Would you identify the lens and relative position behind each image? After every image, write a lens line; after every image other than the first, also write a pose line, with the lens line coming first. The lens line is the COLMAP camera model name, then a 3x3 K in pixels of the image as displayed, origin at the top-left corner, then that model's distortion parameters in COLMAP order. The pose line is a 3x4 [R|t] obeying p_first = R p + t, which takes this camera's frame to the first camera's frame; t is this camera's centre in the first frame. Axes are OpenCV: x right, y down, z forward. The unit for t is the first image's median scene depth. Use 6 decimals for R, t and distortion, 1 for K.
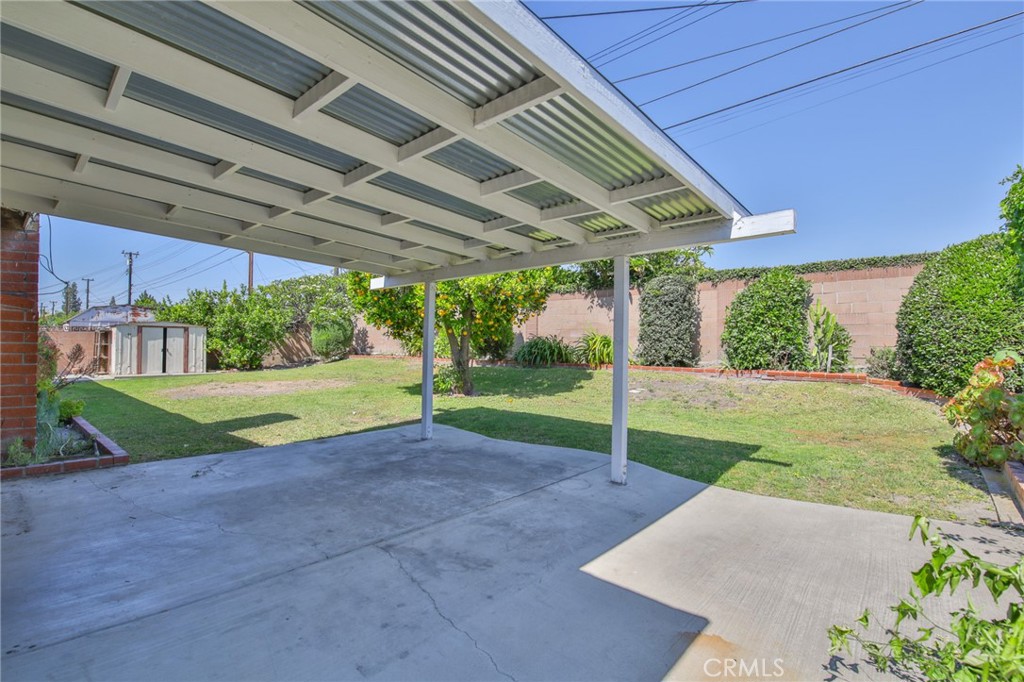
lens RADIAL K [[467.1, 0, 513.8], [0, 467.1, 334.7], [0, 0, 1]] dist [-0.001078, -0.011094]
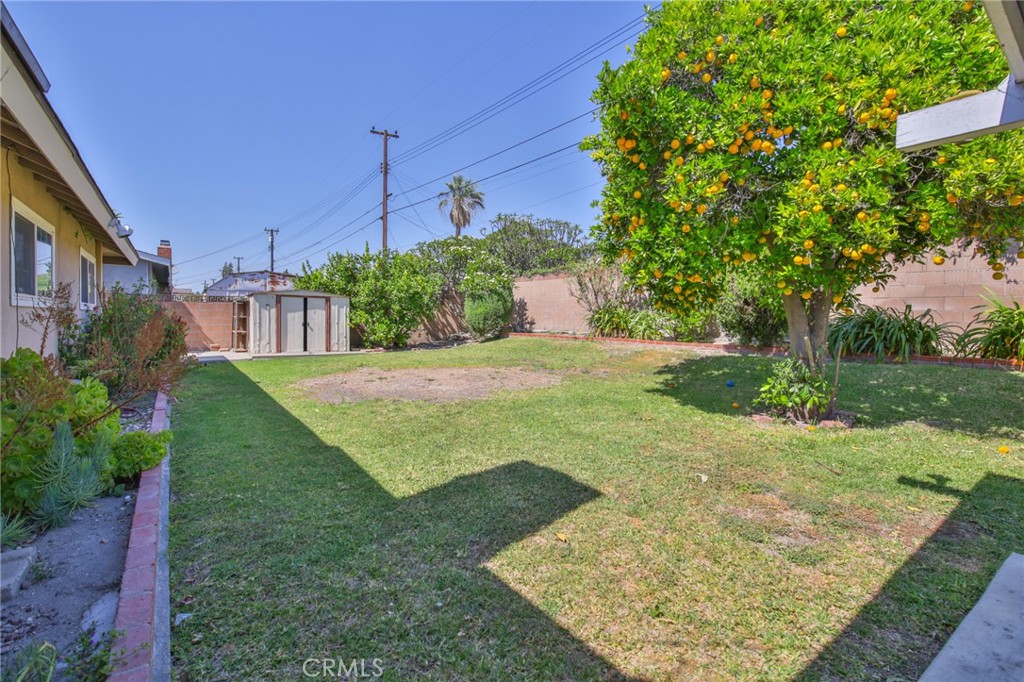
lens RADIAL K [[467.1, 0, 513.8], [0, 467.1, 334.7], [0, 0, 1]] dist [-0.001078, -0.011094]
pose [[0.976303, 0.015920, -0.215823, -0.190246], [-0.004608, 0.998594, 0.052814, 0.005314], [0.216360, -0.050568, 0.975003, 0.245134]]
